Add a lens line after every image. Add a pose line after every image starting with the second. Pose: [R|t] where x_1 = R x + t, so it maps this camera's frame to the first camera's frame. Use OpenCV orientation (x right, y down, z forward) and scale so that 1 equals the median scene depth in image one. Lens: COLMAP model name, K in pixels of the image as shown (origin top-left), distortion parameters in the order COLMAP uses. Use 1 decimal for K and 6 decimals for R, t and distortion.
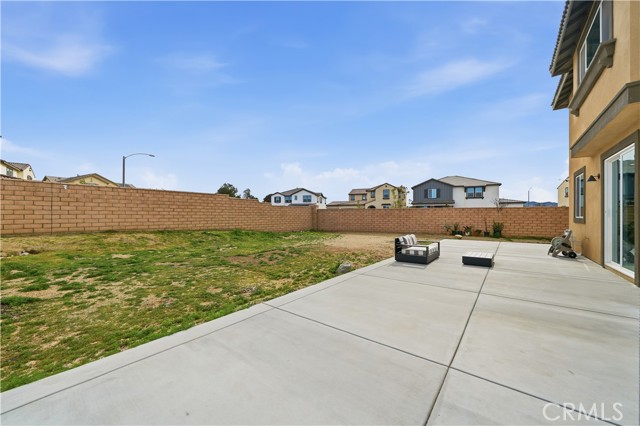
lens RADIAL K [[245.8, 0, 320.0], [0, 245.8, 213.0], [0, 0, 1]] dist [-0.001521, -0.000179]
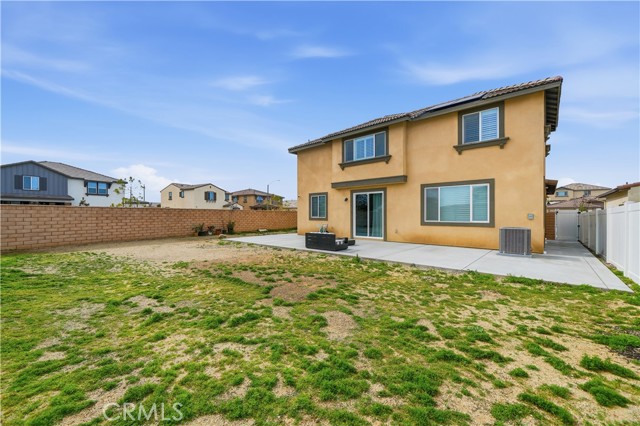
lens RADIAL K [[258.4, 0, 316.6], [0, 258.4, 214.7], [0, 0, 1]] dist [0.000877, 0.000082]
pose [[0.055189, -0.001068, 0.998475, -0.337843], [-0.009316, 0.999955, 0.001584, -0.002490], [-0.998432, -0.009389, 0.055177, 0.307570]]
